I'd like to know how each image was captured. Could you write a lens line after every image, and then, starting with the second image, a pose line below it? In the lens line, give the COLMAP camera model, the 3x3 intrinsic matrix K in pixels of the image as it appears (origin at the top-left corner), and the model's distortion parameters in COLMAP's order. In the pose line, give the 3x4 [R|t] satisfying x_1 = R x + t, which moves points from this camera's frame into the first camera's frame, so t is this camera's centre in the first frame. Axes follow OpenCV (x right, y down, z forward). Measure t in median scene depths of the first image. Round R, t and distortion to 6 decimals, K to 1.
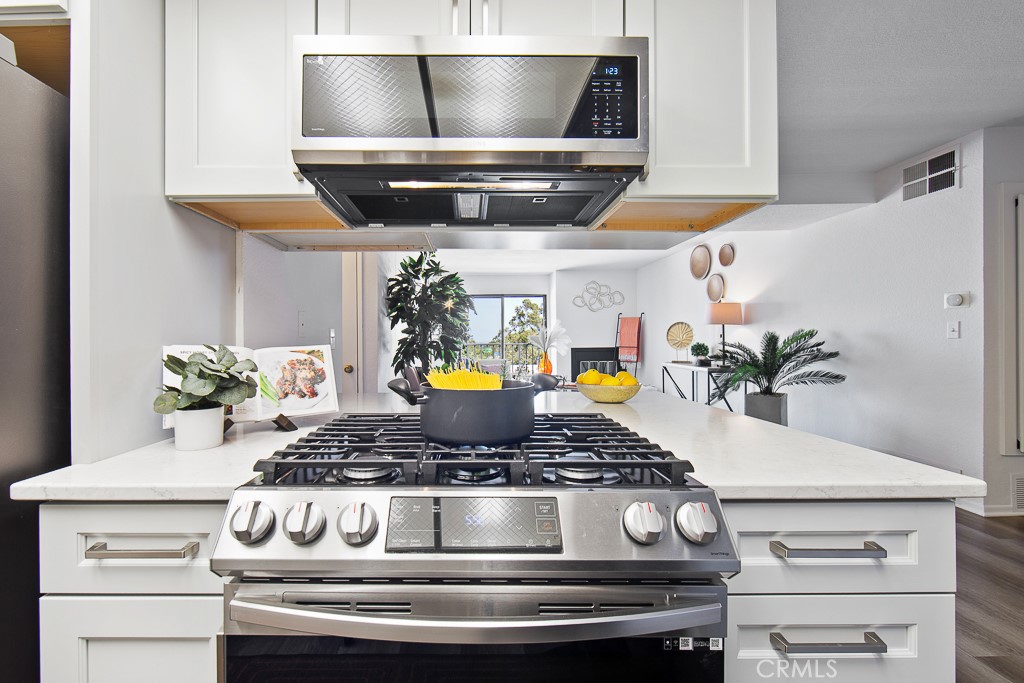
lens RADIAL K [[429.4, 0, 471.1], [0, 429.4, 339.8], [0, 0, 1]] dist [-0.002287, -0.000246]
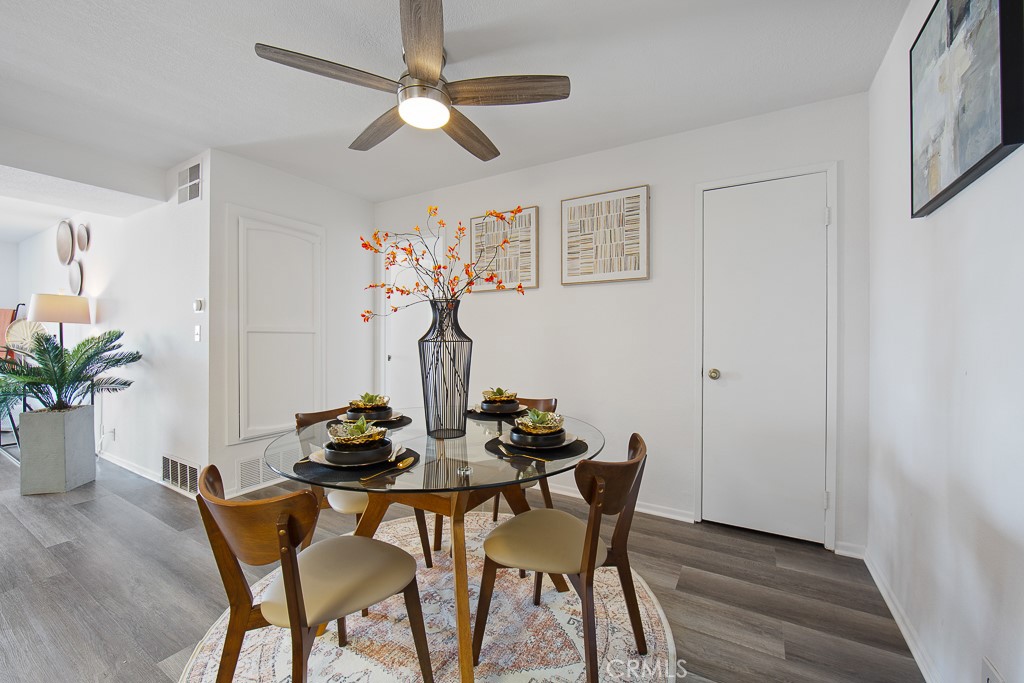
lens RADIAL K [[404.1, 0, 512.0], [0, 404.1, 341.5], [0, 0, 1]] dist [-0.013614, 0.000074]
pose [[0.511525, 0.006413, 0.859244, 0.522240], [-0.006392, 0.999973, -0.003659, -0.003970], [-0.859244, -0.003621, 0.511552, -0.129209]]
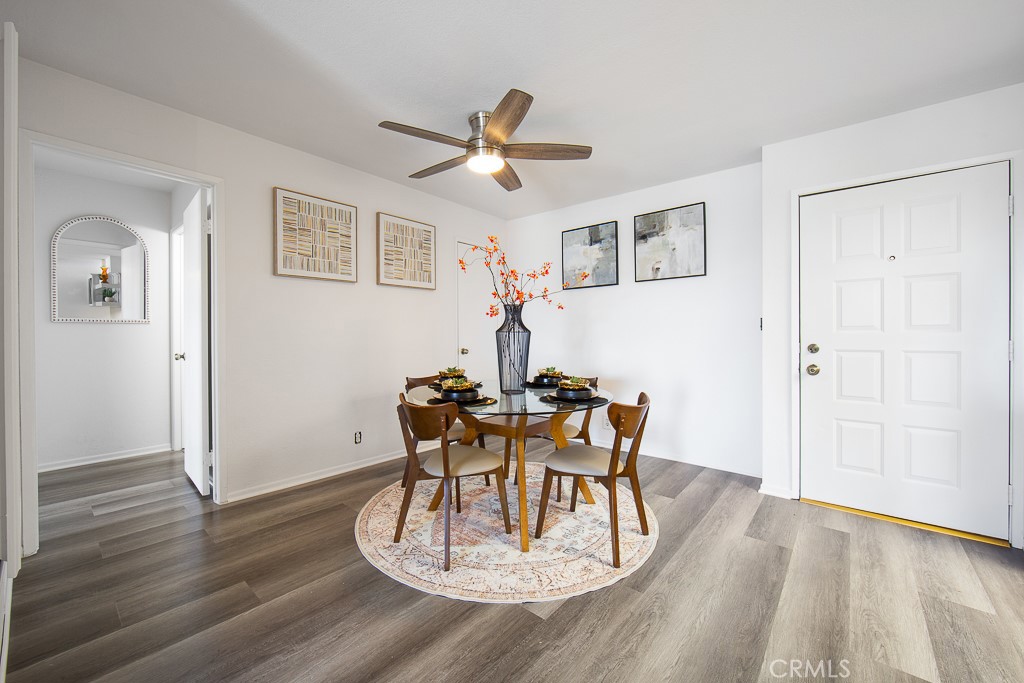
lens RADIAL K [[403.4, 0, 508.7], [0, 403.4, 337.5], [0, 0, 1]] dist [-0.008913, 0.000727]
pose [[-0.760048, -0.000953, 0.649866, 0.425128], [0.005511, 0.999954, 0.007913, -0.001686], [-0.649844, 0.009595, -0.760007, 0.697366]]
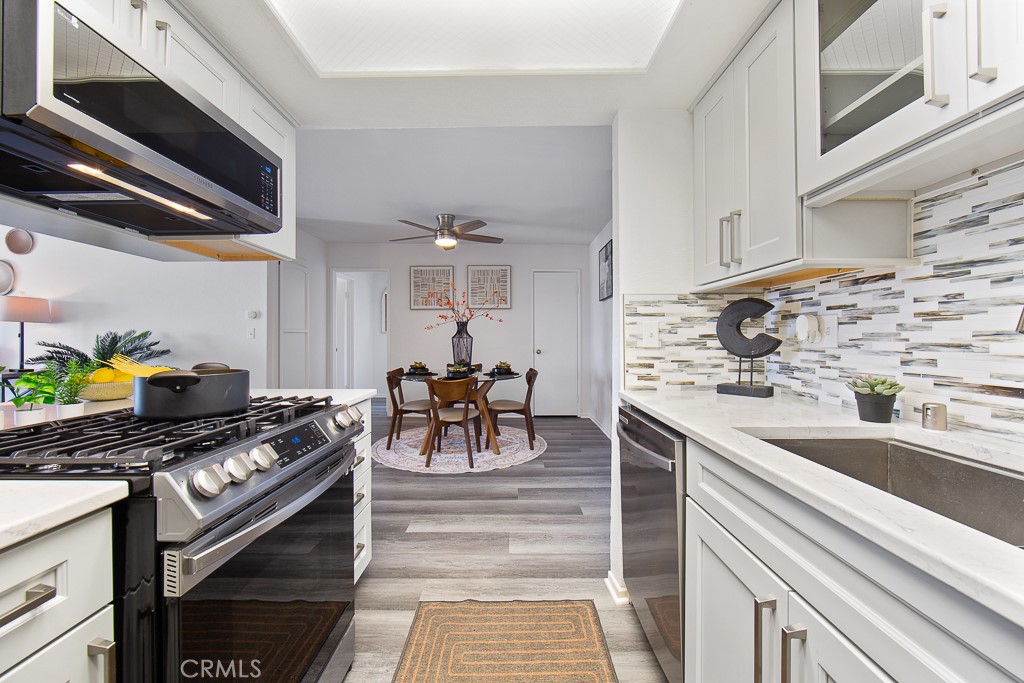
lens RADIAL K [[403.4, 0, 508.7], [0, 403.4, 337.5], [0, 0, 1]] dist [-0.008913, 0.000727]
pose [[0.009324, 0.007380, 0.999929, -0.275493], [0.000407, 0.999973, -0.007384, 0.002348], [-0.999956, 0.000476, 0.009321, 0.021309]]
